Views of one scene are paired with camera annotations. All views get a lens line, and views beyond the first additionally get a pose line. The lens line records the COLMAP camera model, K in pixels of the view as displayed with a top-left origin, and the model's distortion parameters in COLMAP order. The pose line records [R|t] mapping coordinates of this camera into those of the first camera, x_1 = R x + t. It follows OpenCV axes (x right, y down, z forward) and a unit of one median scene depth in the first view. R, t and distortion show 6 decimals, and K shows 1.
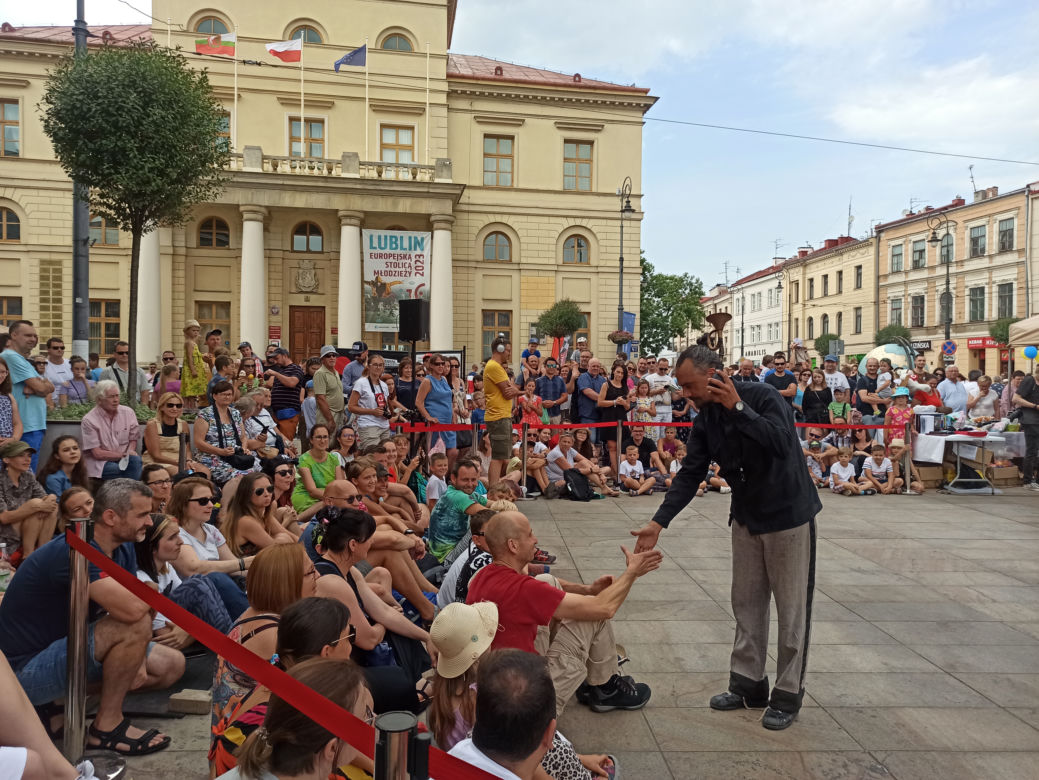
lens RADIAL K [[767.4, 0, 518.7], [0, 767.4, 383.2], [0, 0, 1]] dist [0.070243, -0.060975]
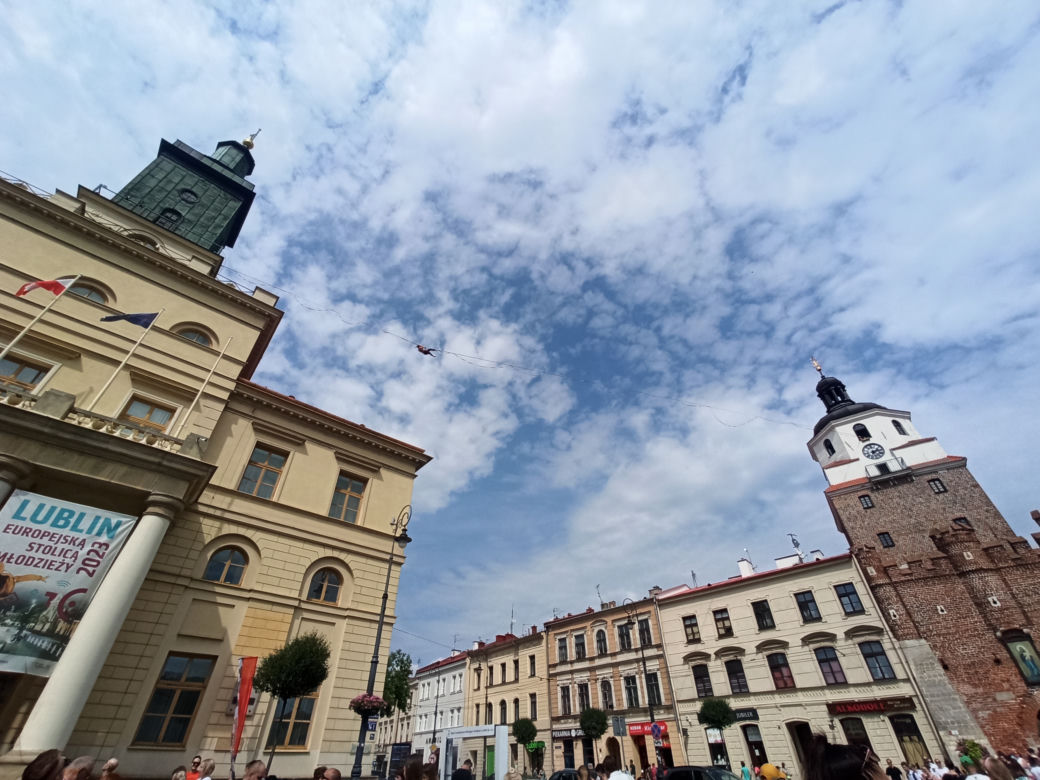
lens RADIAL K [[469.7, 0, 517.3], [0, 469.7, 394.2], [0, 0, 1]] dist [-0.026765, 0.009125]
pose [[0.871246, 0.298247, 0.389846, -0.007088], [0.016615, 0.775857, -0.630690, -0.006315], [-0.490566, 0.555963, 0.671007, 0.442194]]
